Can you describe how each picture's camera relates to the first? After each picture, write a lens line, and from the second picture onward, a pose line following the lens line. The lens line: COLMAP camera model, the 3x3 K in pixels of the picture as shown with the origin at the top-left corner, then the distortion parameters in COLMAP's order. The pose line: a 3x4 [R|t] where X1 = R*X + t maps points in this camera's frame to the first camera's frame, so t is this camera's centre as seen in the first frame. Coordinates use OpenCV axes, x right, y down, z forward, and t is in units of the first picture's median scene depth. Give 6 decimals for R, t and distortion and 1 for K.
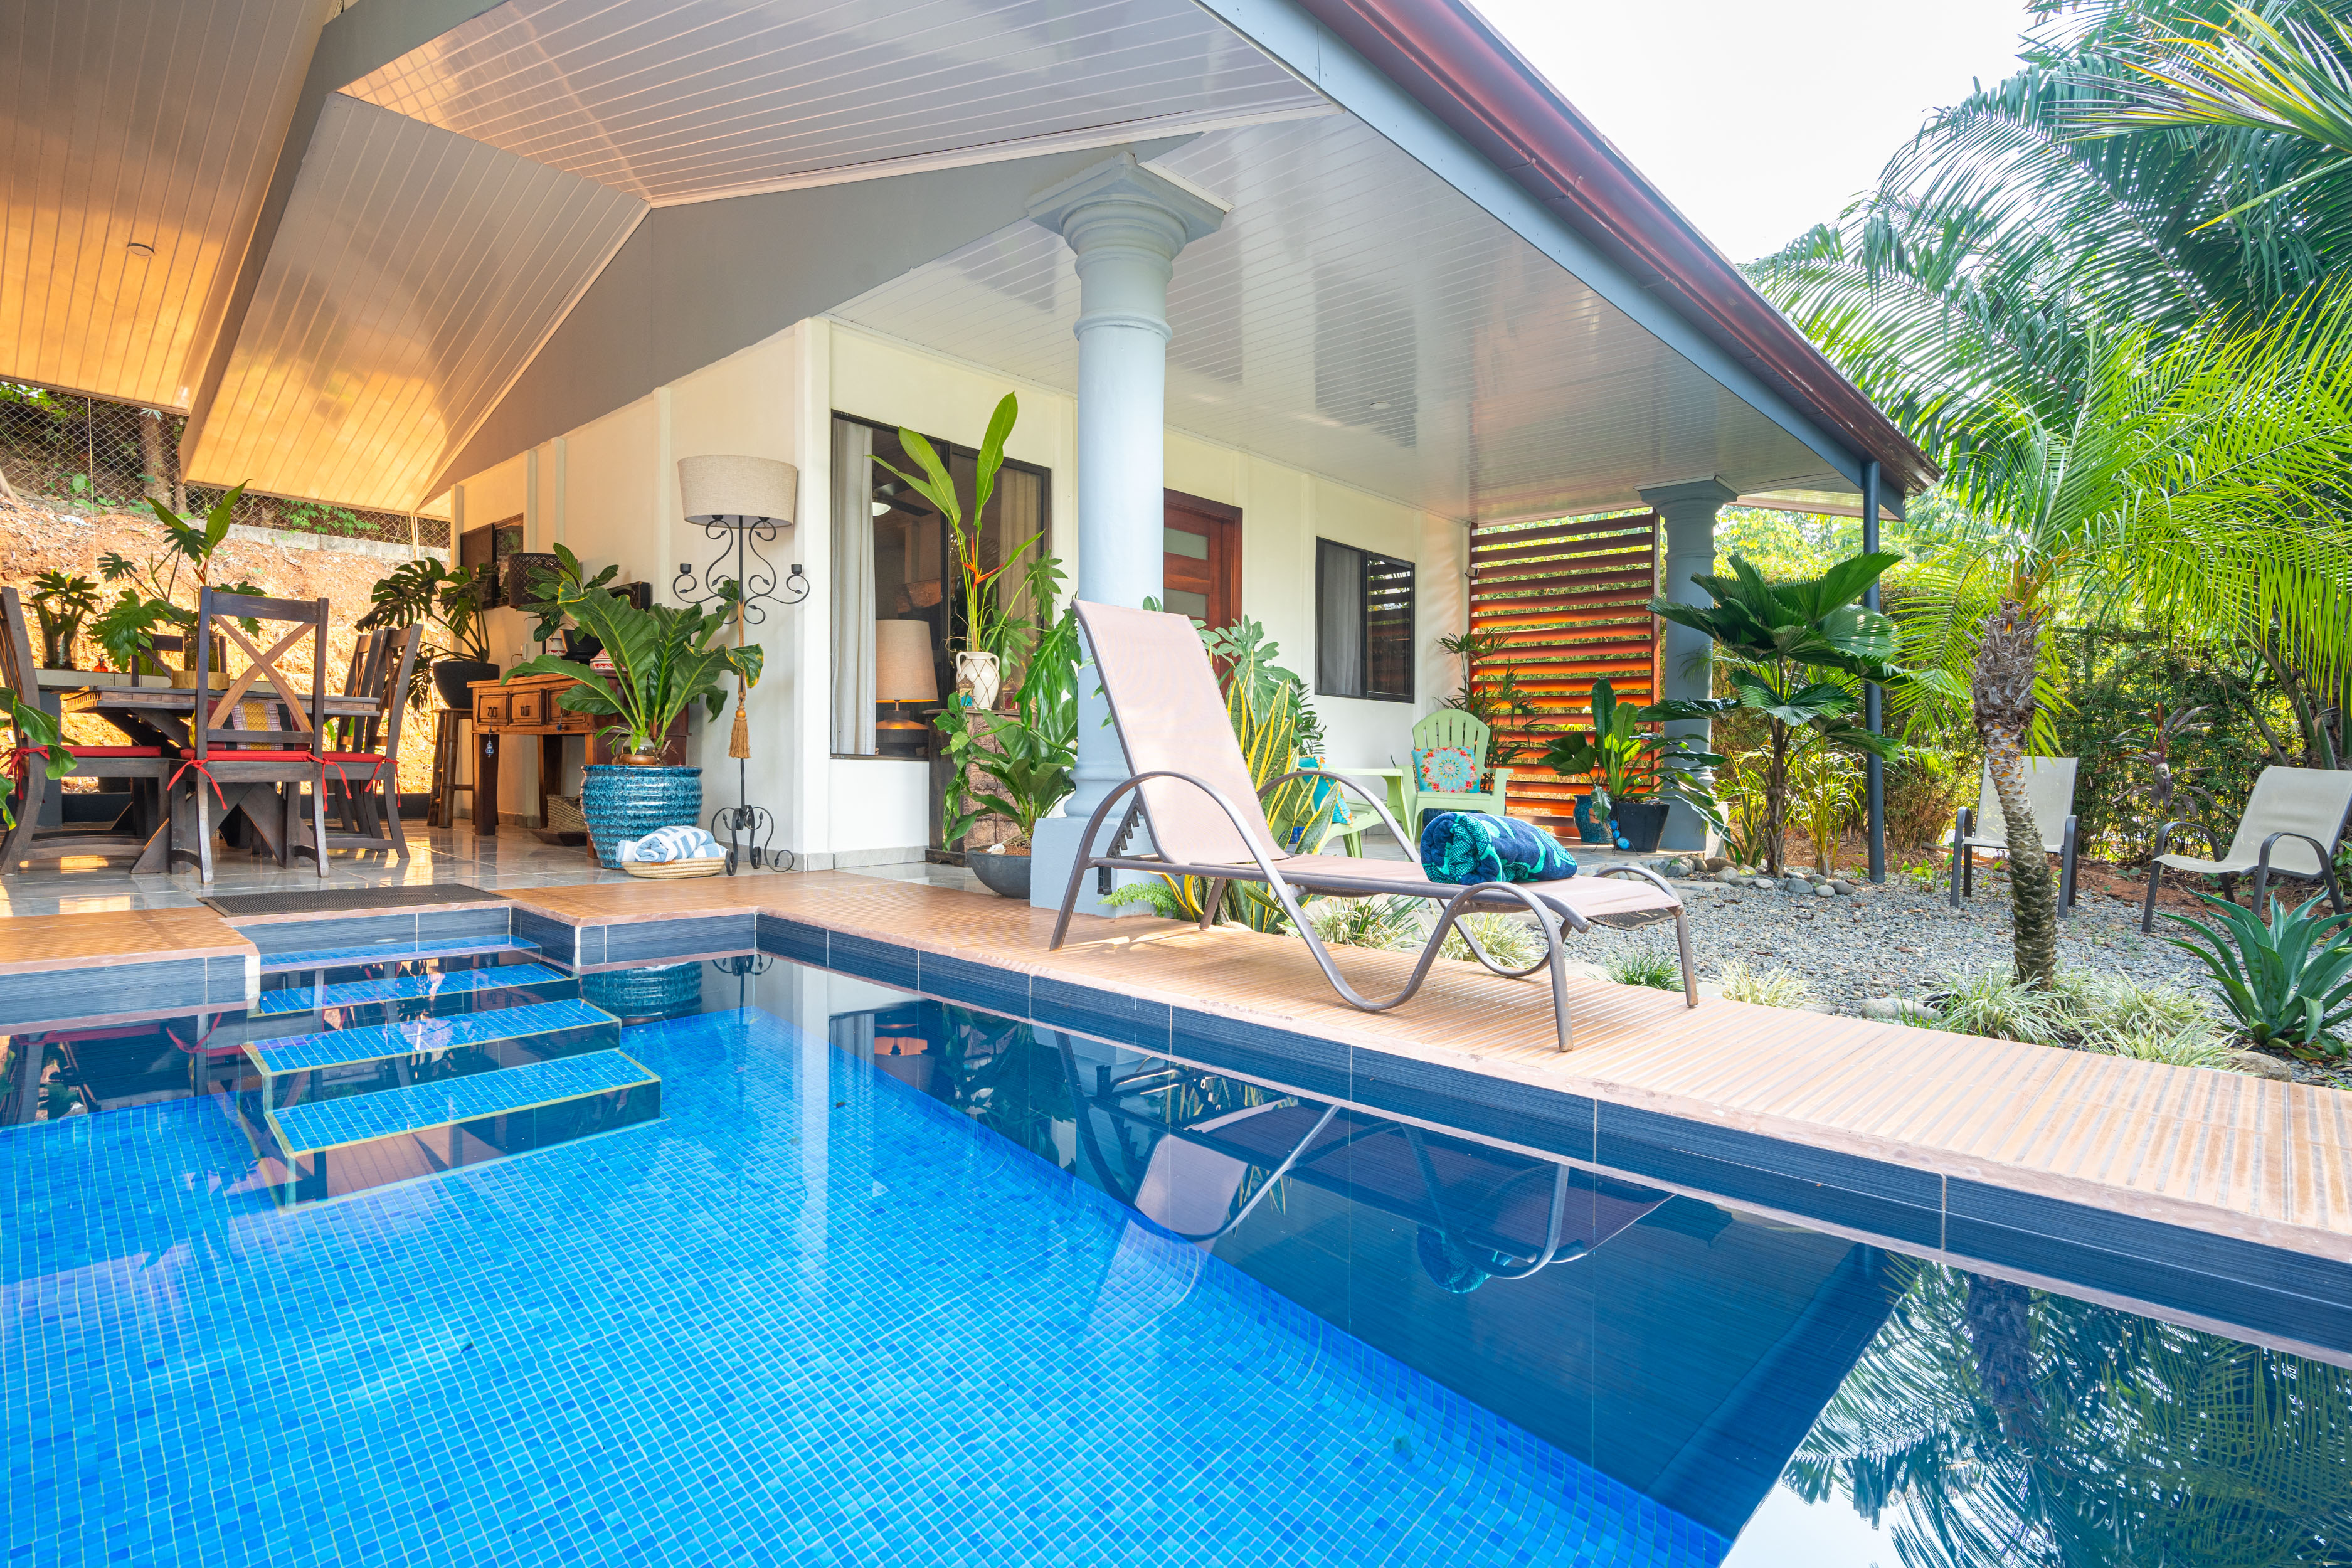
lens RADIAL K [[1138.7, 0, 1159.4], [0, 1138.7, 760.7], [0, 0, 1]] dist [0.002333, 0.001521]
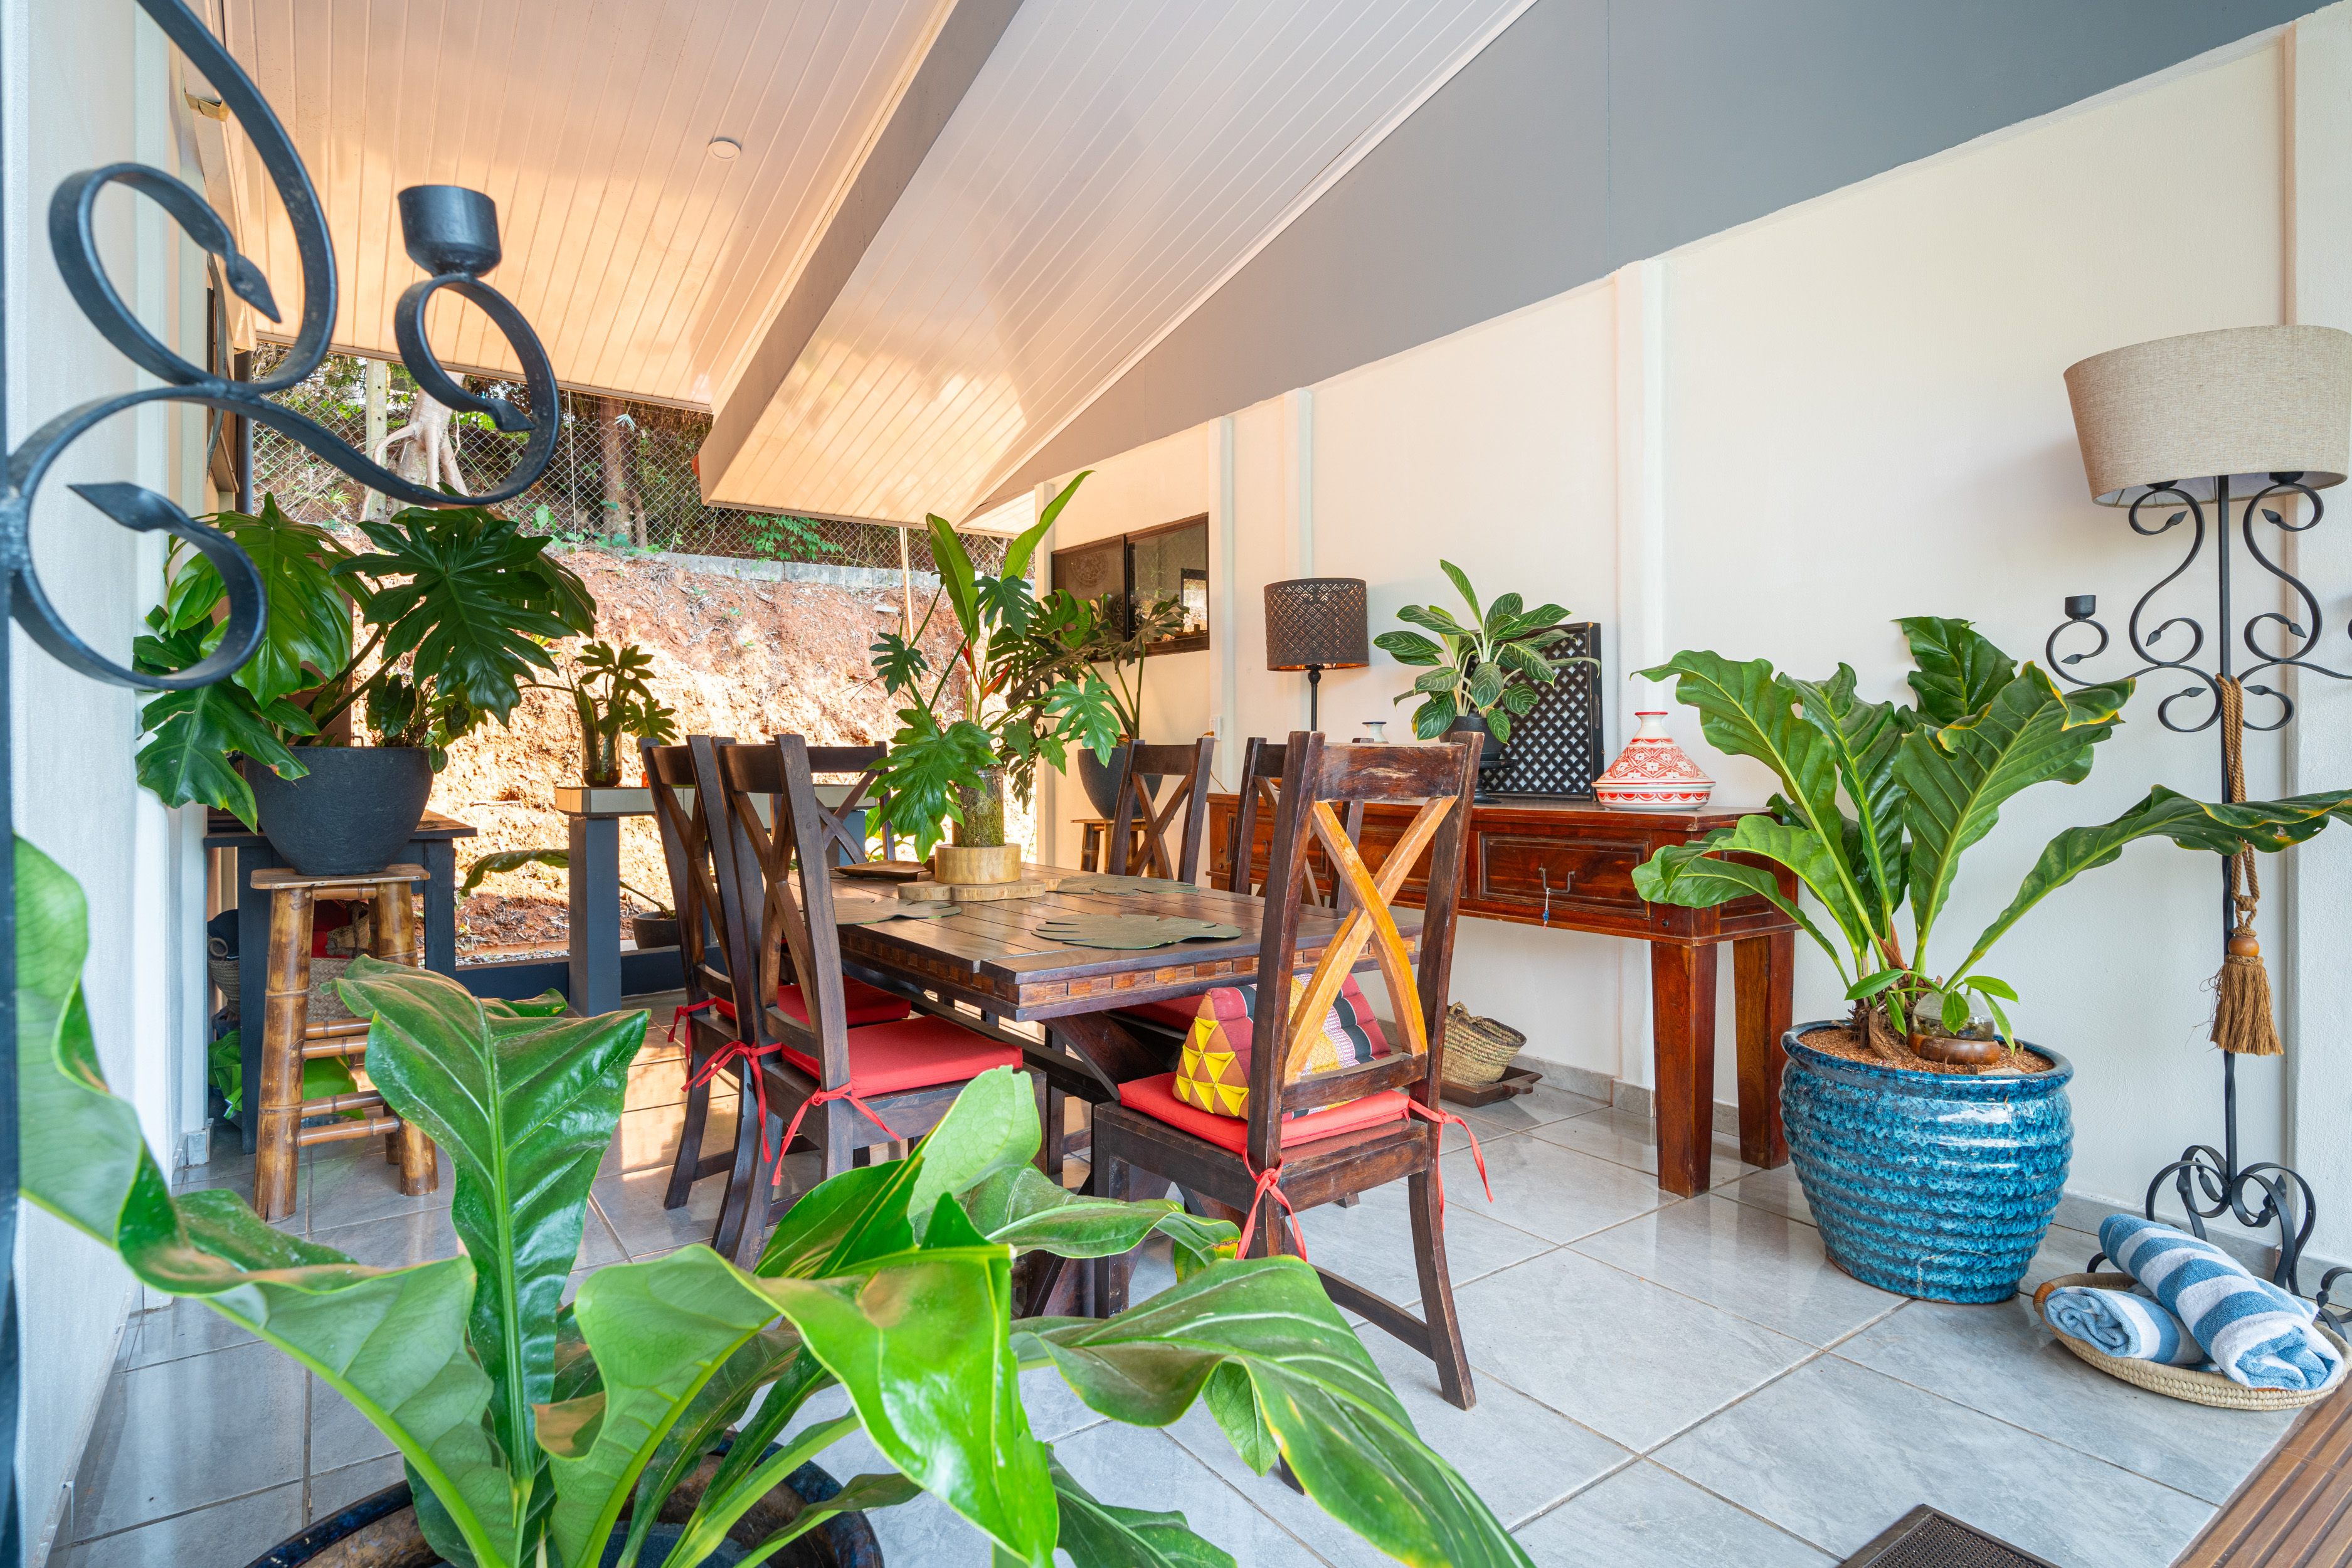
lens RADIAL K [[1192.5, 0, 1183.7], [0, 1192.5, 763.7], [0, 0, 1]] dist [0.005604, -0.000137]
pose [[0.980278, -0.020339, -0.196576, -0.395241], [0.022019, 0.999737, 0.006362, -0.072303], [0.196395, -0.010565, 0.980468, 0.298230]]
